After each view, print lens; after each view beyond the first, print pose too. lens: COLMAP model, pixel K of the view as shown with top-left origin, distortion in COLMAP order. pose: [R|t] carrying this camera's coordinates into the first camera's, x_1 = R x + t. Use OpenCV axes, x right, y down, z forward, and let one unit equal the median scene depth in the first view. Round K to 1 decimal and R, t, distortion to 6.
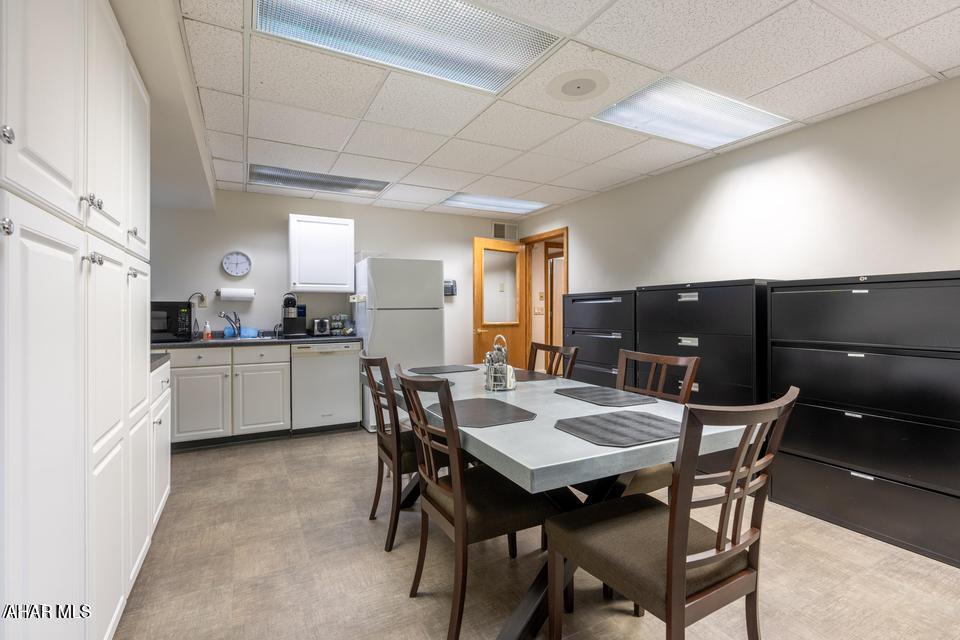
lens RADIAL K [[437.8, 0, 476.8], [0, 437.8, 315.6], [0, 0, 1]] dist [-0.008444, 0.002512]
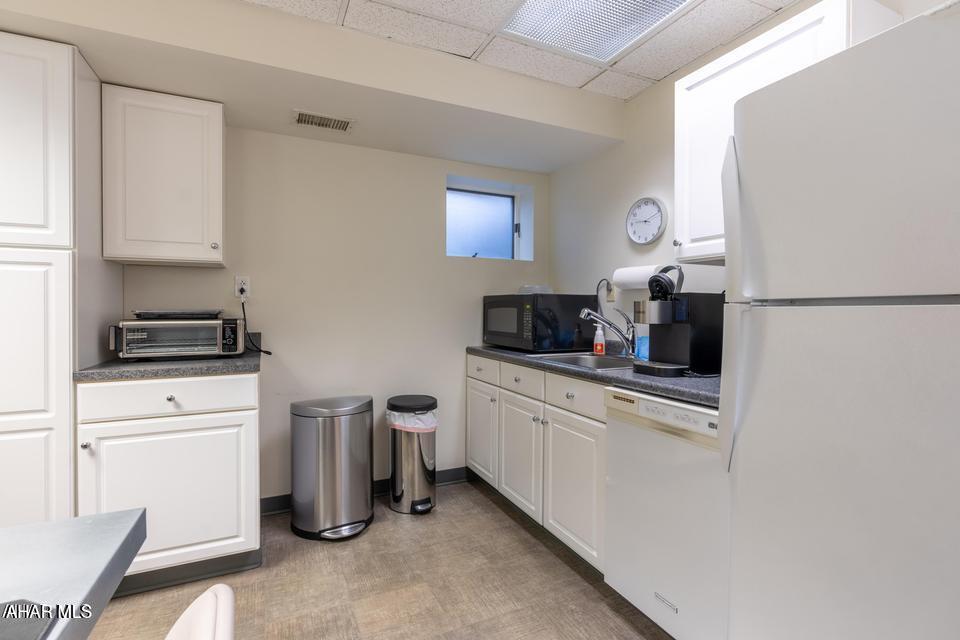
lens RADIAL K [[437.8, 0, 475.9], [0, 437.8, 316.2], [0, 0, 1]] dist [-0.008444, 0.002512]
pose [[-0.066323, 0.014181, -0.997697, 0.013531], [-0.004795, 0.999883, 0.014531, -0.007672], [0.997787, 0.005748, -0.066247, 0.937693]]
